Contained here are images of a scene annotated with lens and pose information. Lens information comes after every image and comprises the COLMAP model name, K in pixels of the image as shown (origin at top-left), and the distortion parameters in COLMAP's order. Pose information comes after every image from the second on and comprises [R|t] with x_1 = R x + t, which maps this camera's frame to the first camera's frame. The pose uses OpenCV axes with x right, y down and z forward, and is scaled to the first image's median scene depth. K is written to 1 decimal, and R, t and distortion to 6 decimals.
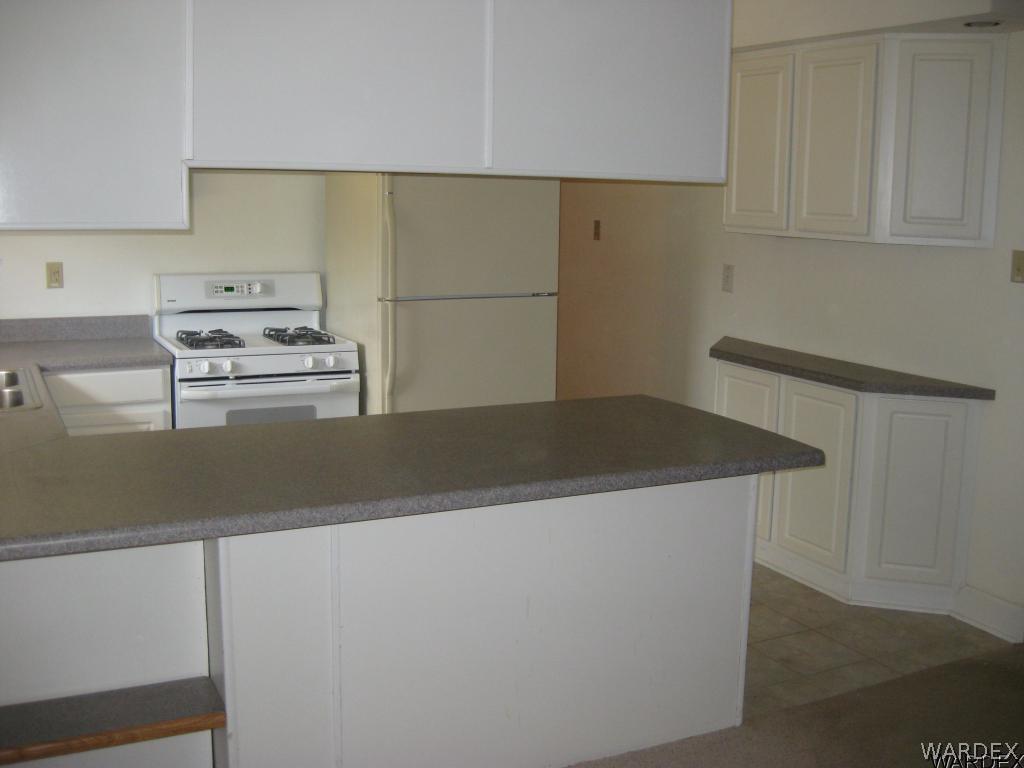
lens RADIAL K [[1121.1, 0, 511.6], [0, 1121.1, 381.5], [0, 0, 1]] dist [-0.119253, 0.000000]
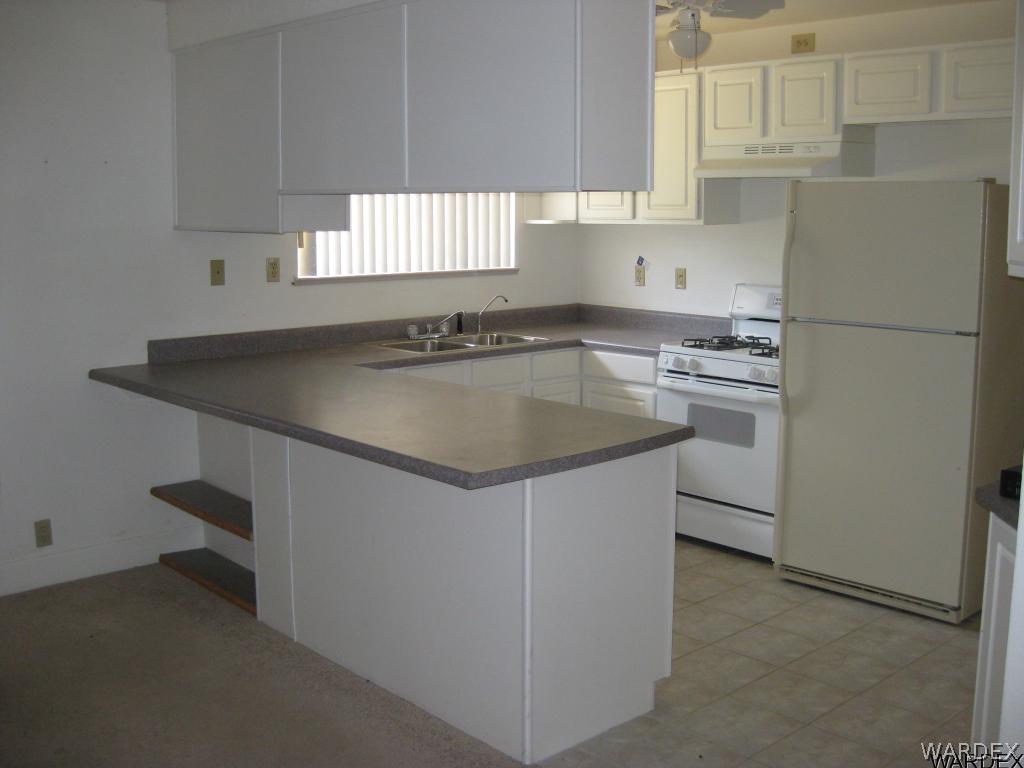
lens RADIAL K [[1121.1, 0, 512.1], [0, 1121.1, 383.6], [0, 0, 1]] dist [-0.119253, 0.000000]
pose [[0.280245, 0.132009, -0.950808, 0.753046], [-0.159923, 0.983077, 0.089353, -0.064137], [0.946513, 0.127016, 0.296614, 0.475896]]
